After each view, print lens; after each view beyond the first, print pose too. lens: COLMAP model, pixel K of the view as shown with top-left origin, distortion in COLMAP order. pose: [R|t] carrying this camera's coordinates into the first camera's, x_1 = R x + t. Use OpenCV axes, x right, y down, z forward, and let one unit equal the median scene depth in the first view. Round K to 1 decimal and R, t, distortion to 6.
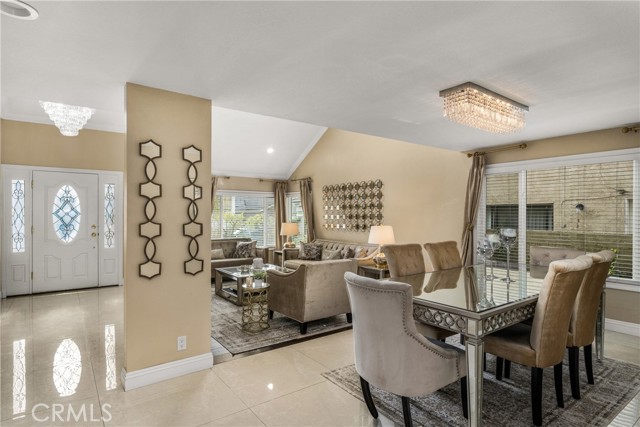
lens RADIAL K [[366.6, 0, 322.1], [0, 366.6, 214.1], [0, 0, 1]] dist [-0.010037, 0.002460]
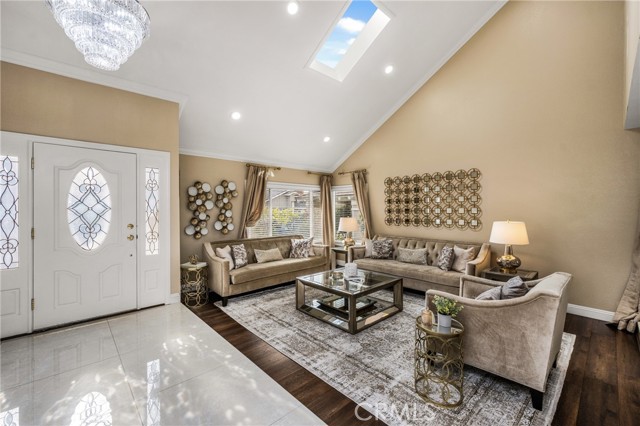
lens RADIAL K [[278.2, 0, 320.3], [0, 278.2, 209.5], [0, 0, 1]] dist [0.004002, 0.000773]
pose [[0.993382, -0.004735, 0.114758, -0.310784], [0.004668, 0.999989, 0.000847, 0.002447], [-0.114760, -0.000306, 0.993393, 0.404175]]
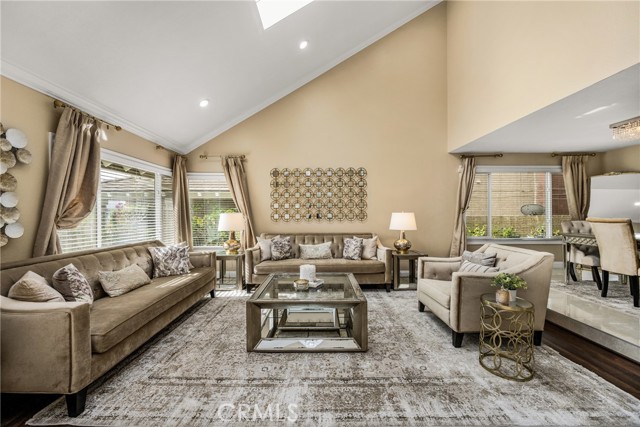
lens RADIAL K [[260.3, 0, 328.0], [0, 260.3, 213.6], [0, 0, 1]] dist [-0.003023, 0.000297]
pose [[0.570827, -0.003576, 0.821063, -0.519192], [0.004650, 0.999989, 0.001122, 0.031928], [-0.821058, 0.003177, 0.570837, 0.717565]]
